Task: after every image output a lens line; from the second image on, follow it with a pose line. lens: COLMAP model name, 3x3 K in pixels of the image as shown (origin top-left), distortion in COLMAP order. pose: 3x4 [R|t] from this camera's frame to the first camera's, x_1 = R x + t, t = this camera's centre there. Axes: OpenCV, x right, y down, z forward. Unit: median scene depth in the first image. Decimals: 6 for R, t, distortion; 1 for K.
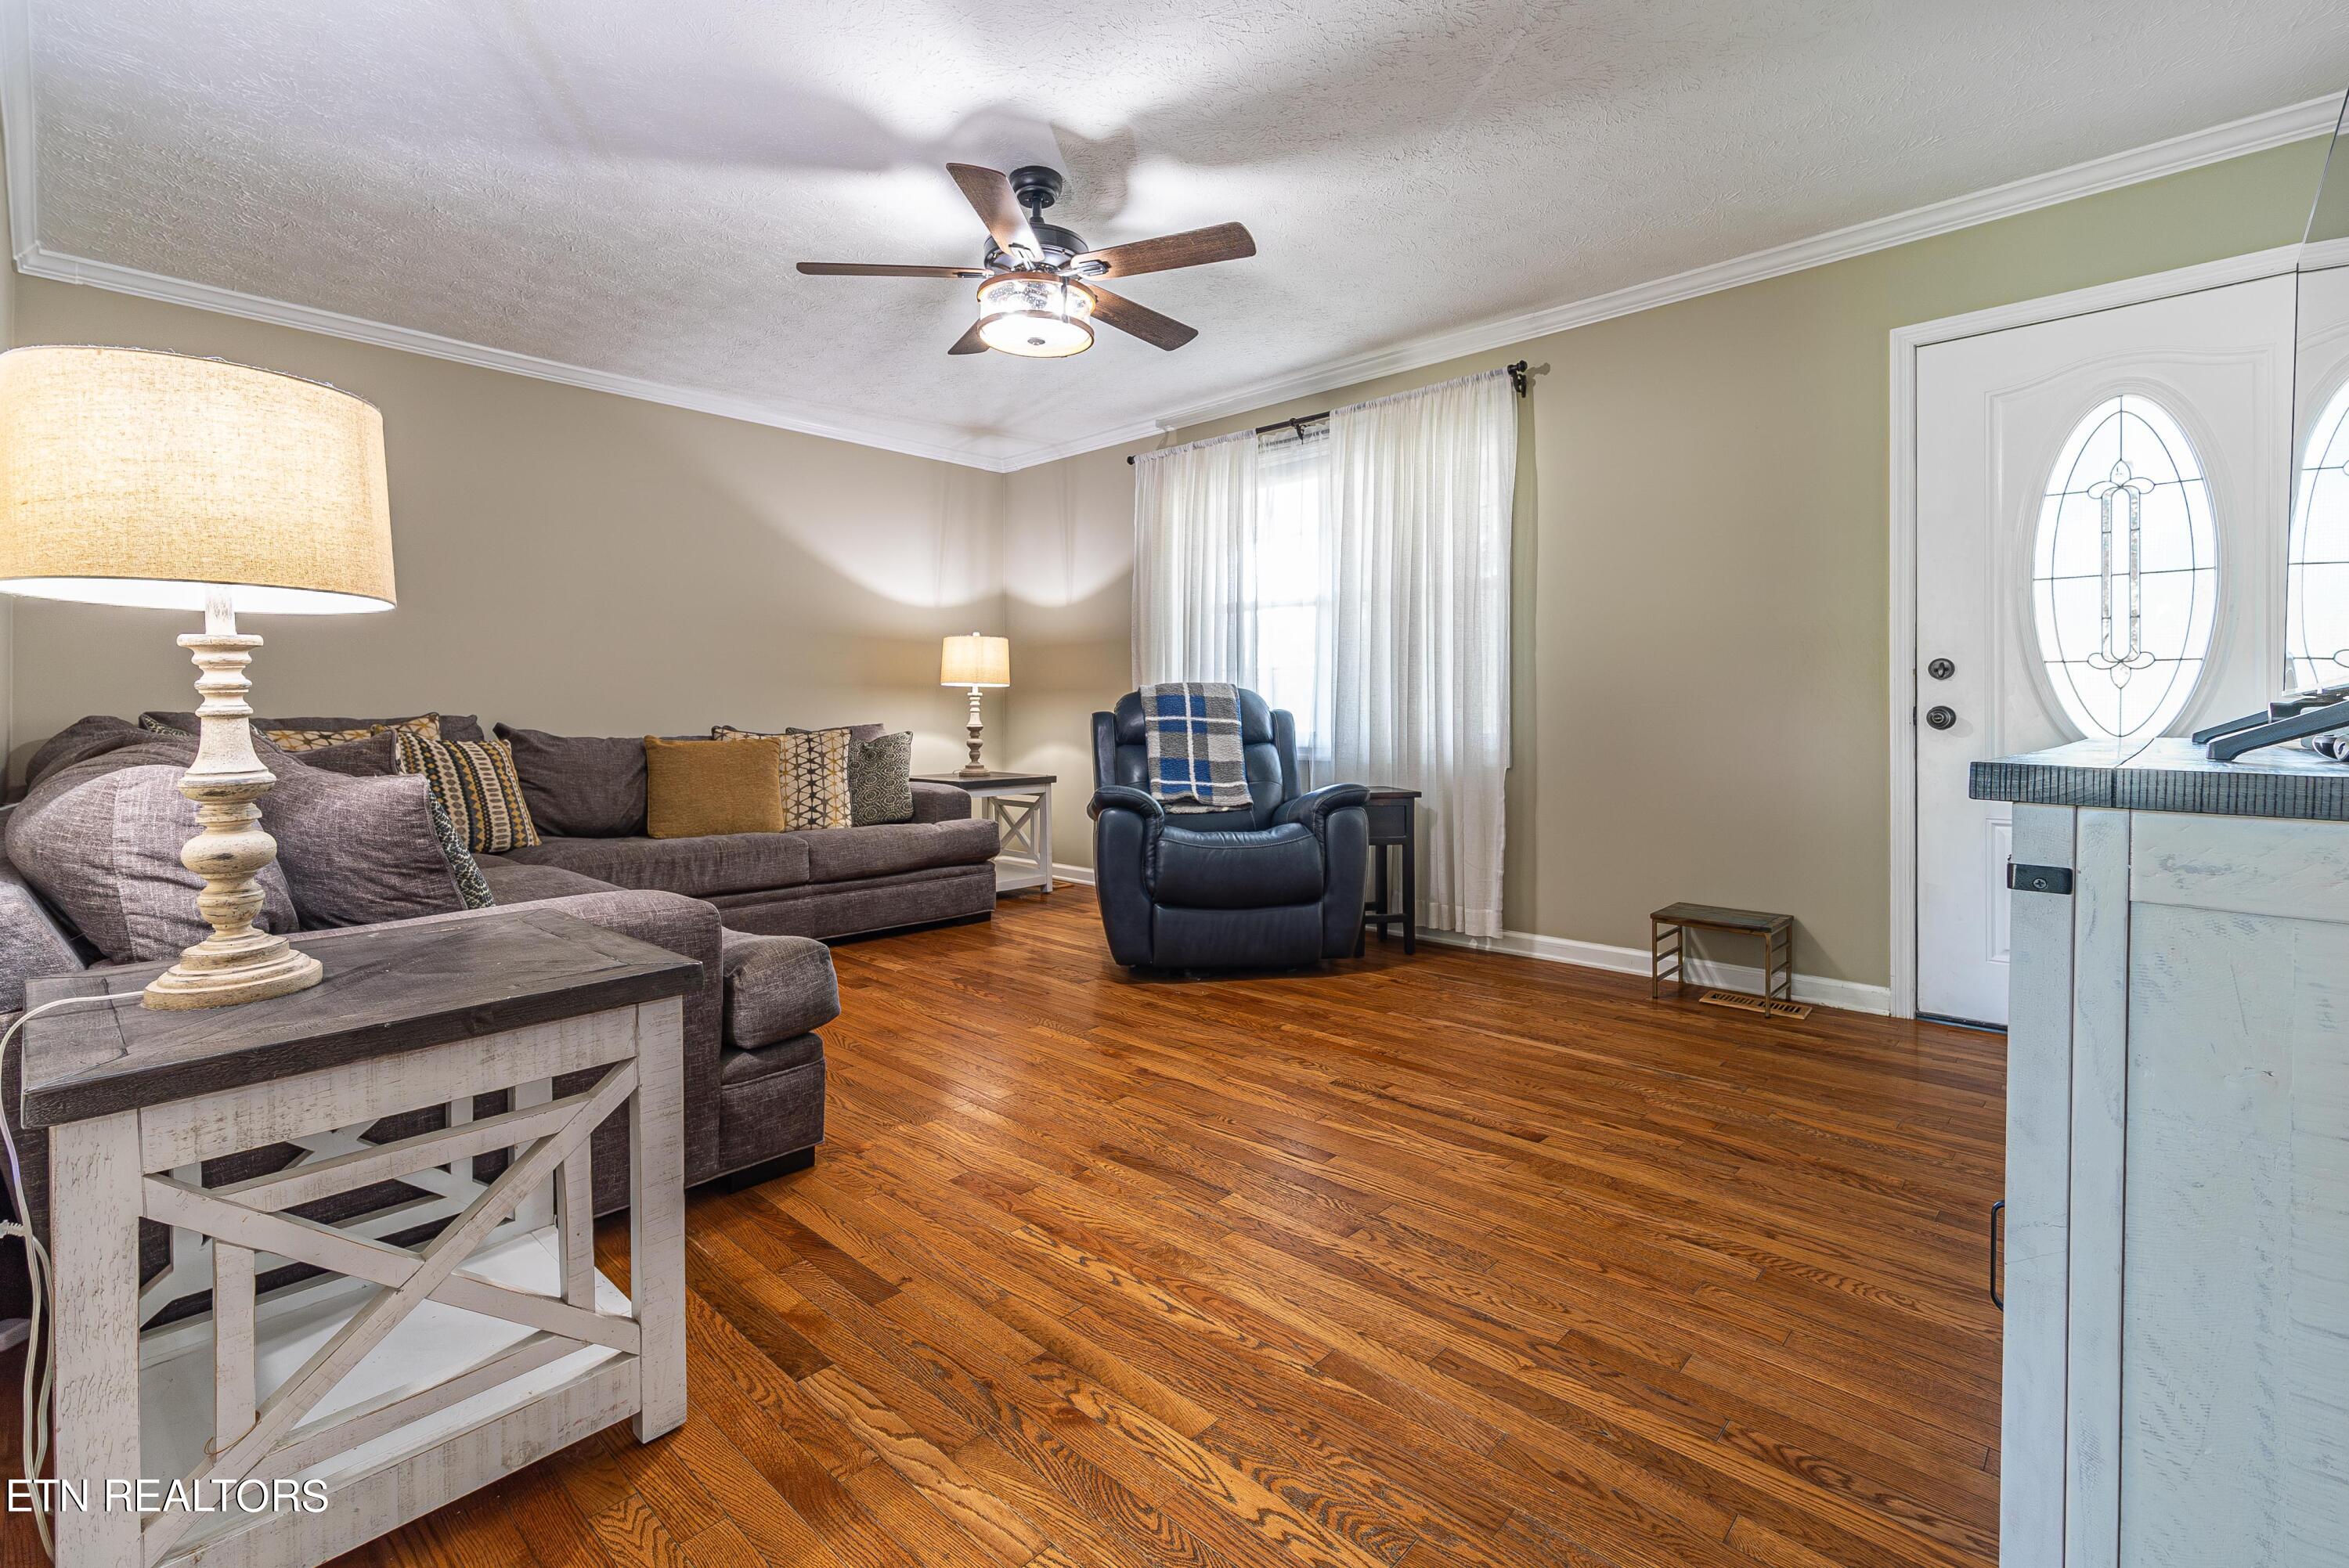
lens RADIAL K [[1052.5, 0, 1192.2], [0, 1052.5, 708.0], [0, 0, 1]] dist [-0.003526, -0.000042]
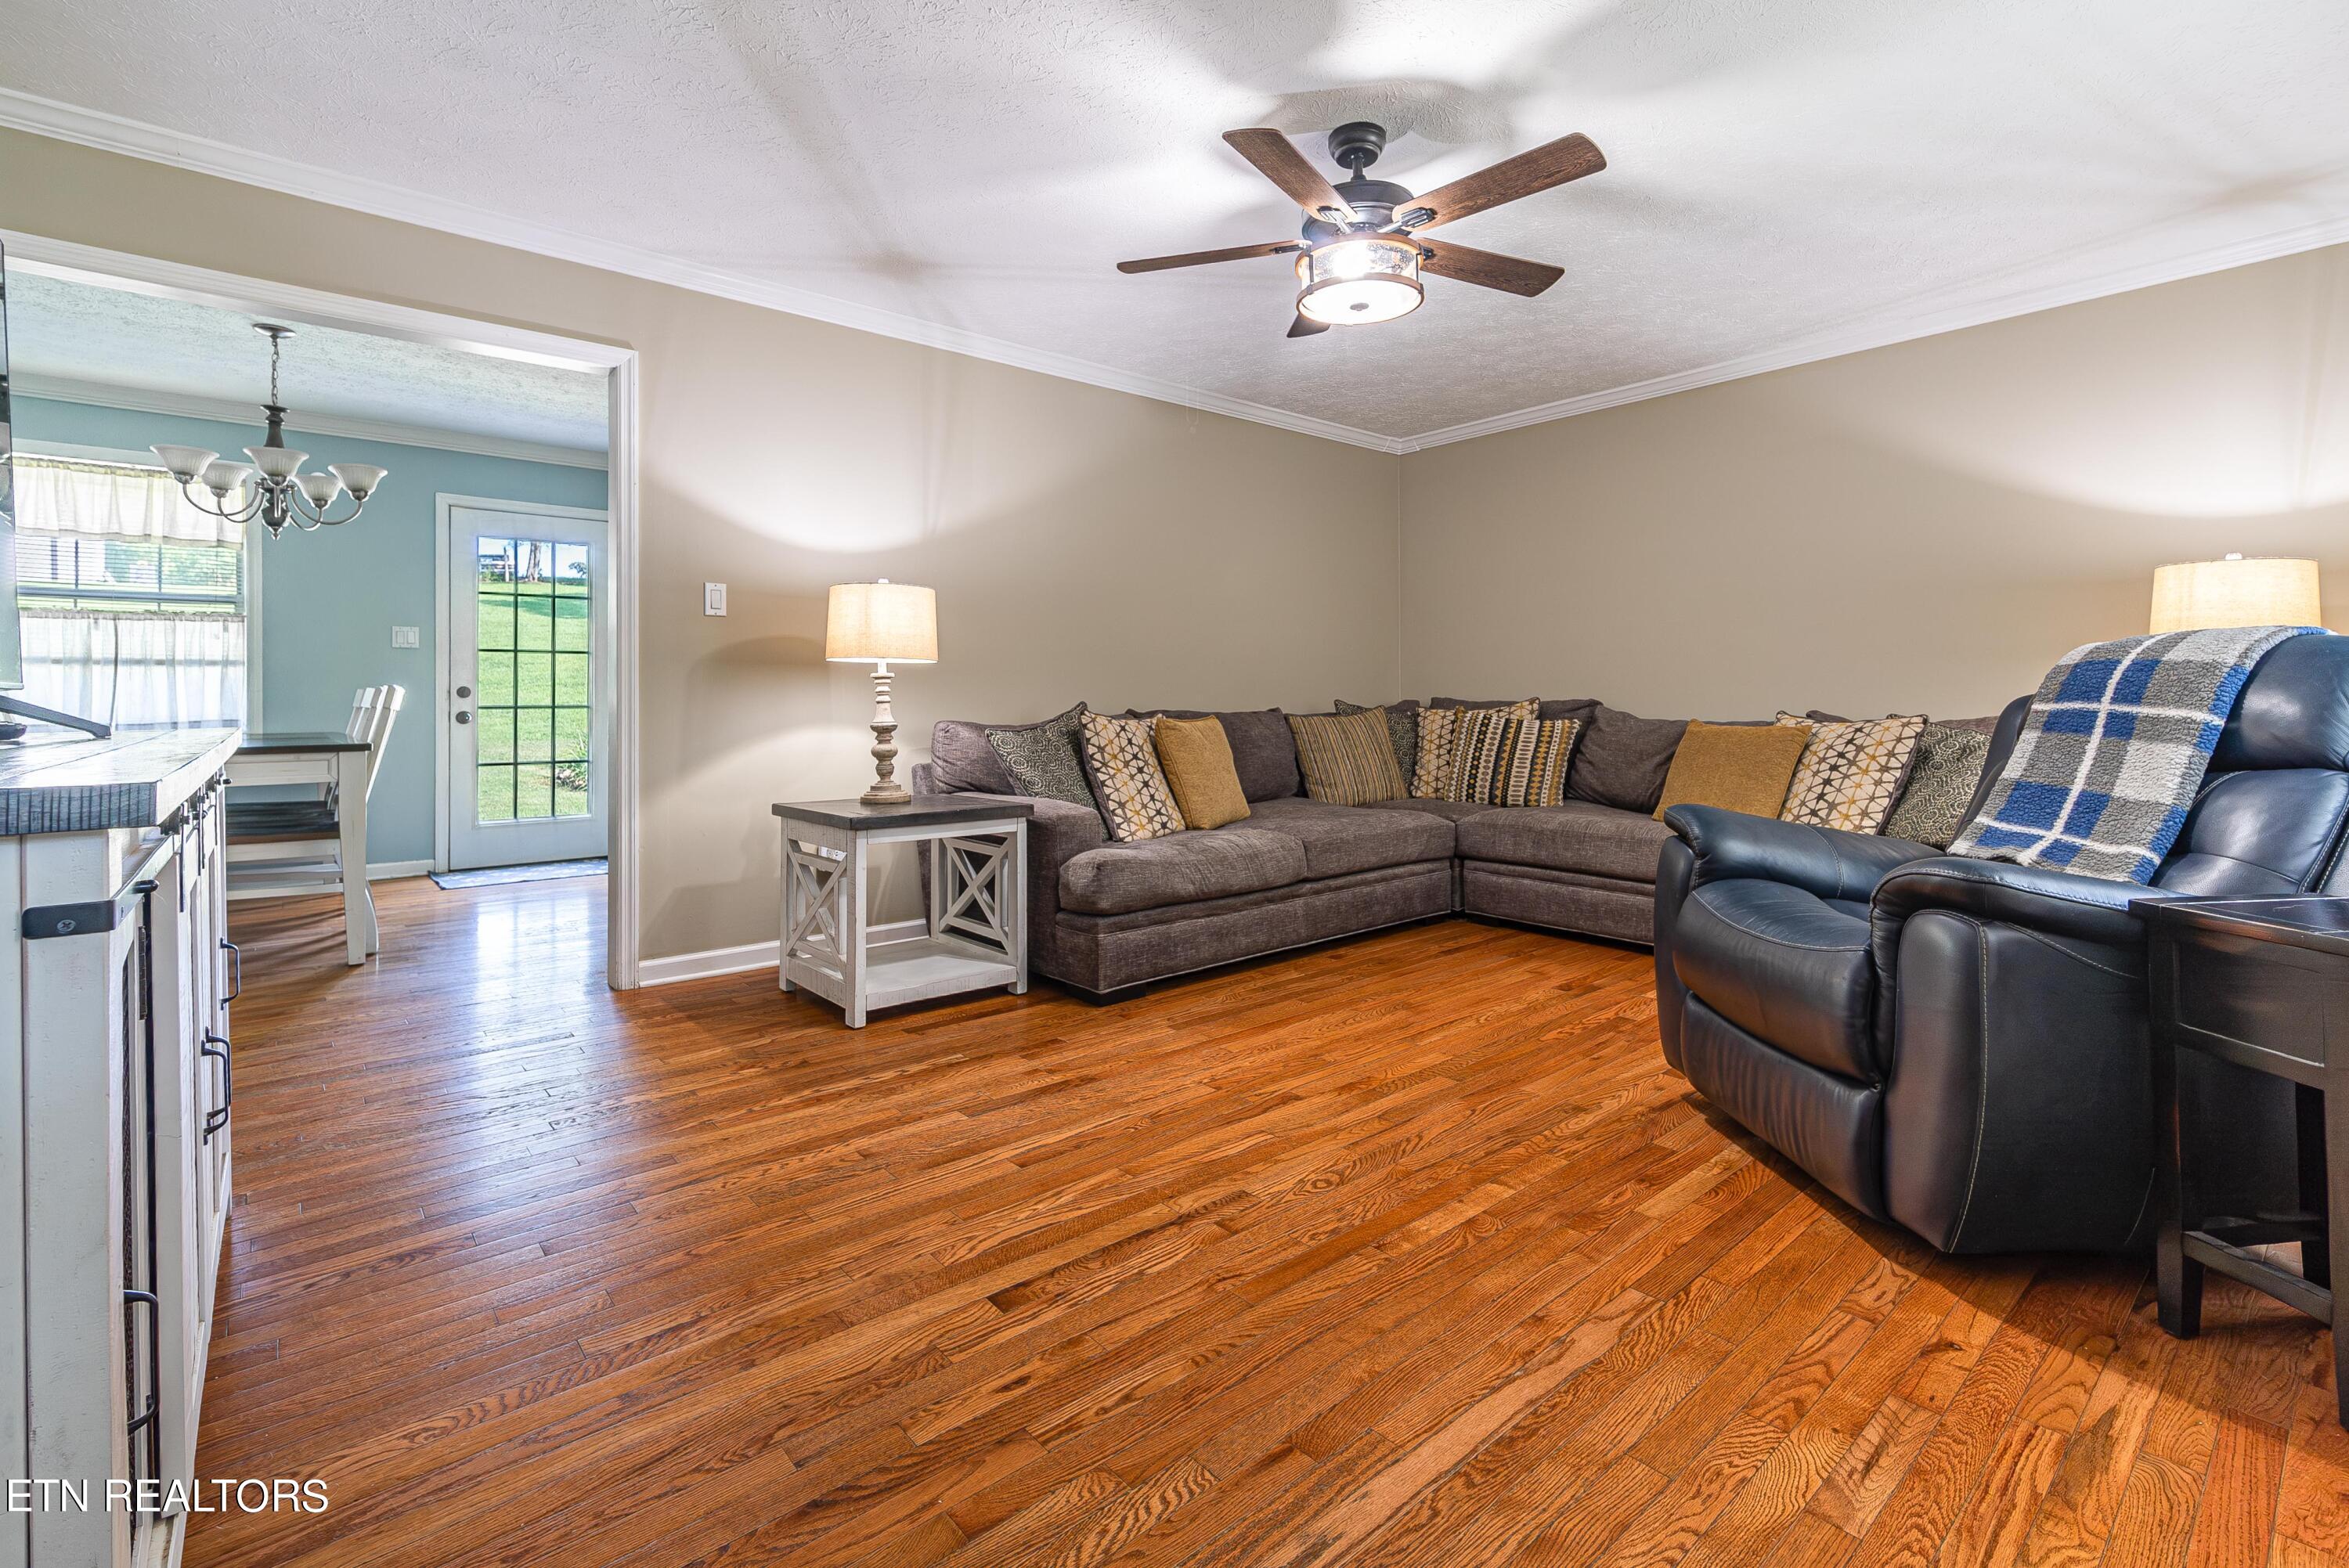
lens RADIAL K [[1052.5, 0, 1192.2], [0, 1052.5, 708.0], [0, 0, 1]] dist [-0.003526, -0.000042]
pose [[-0.109097, 0.009645, -0.993984, 0.958276], [0.009103, 0.999921, 0.008703, 0.004610], [0.993989, -0.008099, -0.109176, 1.142151]]
